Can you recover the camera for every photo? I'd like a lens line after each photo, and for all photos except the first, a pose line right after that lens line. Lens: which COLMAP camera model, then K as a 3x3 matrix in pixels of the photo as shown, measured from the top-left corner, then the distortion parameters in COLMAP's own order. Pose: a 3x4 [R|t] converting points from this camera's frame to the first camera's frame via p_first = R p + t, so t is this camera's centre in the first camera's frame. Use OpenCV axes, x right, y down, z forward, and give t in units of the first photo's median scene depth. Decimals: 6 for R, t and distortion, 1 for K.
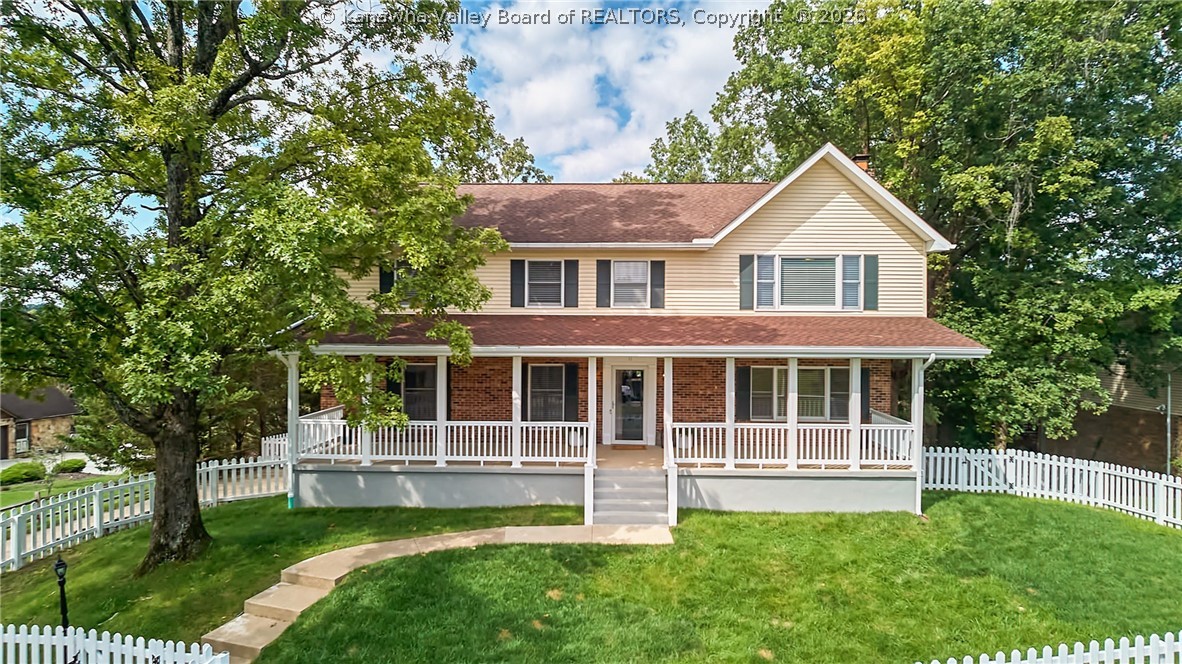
lens RADIAL K [[695.3, 0, 591.0], [0, 695.3, 332.0], [0, 0, 1]] dist [-0.016403, -0.000061]
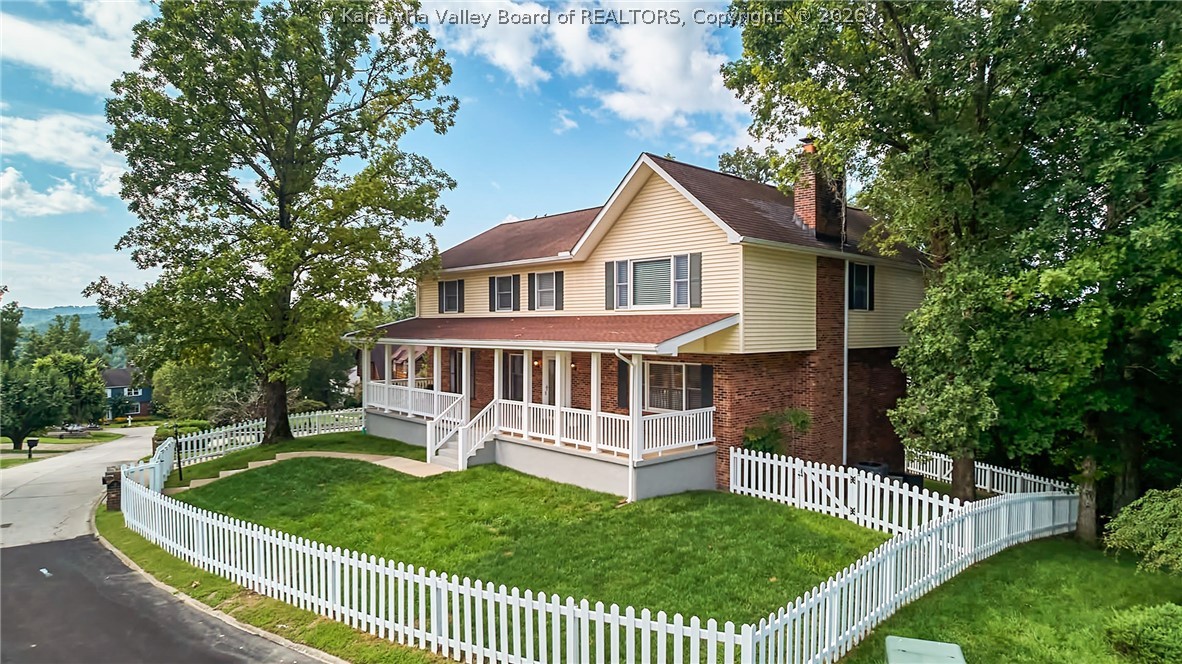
lens RADIAL K [[692.8, 0, 591.0], [0, 692.8, 332.0], [0, 0, 1]] dist [-0.045748, -0.001804]
pose [[0.702595, 0.000923, -0.711589, 1.012086], [0.009836, 0.999891, 0.011008, -0.008471], [0.711522, -0.014733, 0.702510, 0.177274]]
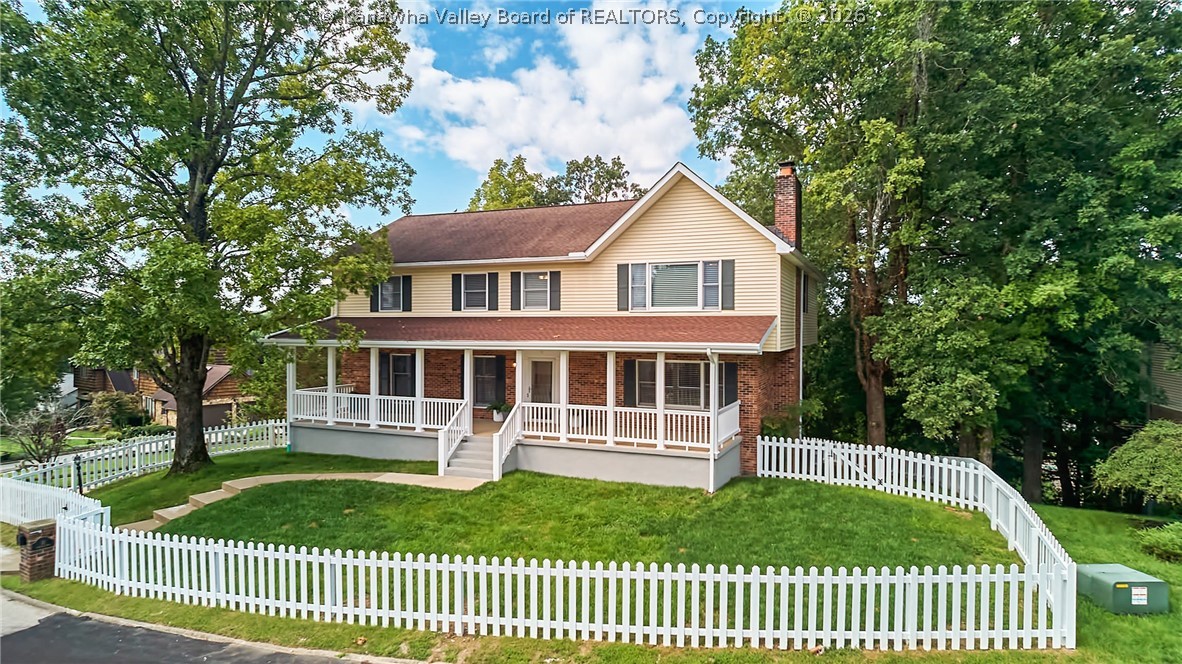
lens RADIAL K [[695.3, 0, 591.0], [0, 695.3, 332.0], [0, 0, 1]] dist [-0.016403, -0.000061]
pose [[0.930269, -0.000519, -0.366878, 0.603864], [0.006397, 0.999870, 0.014808, -0.014117], [0.366822, -0.016123, 0.930151, -0.111975]]
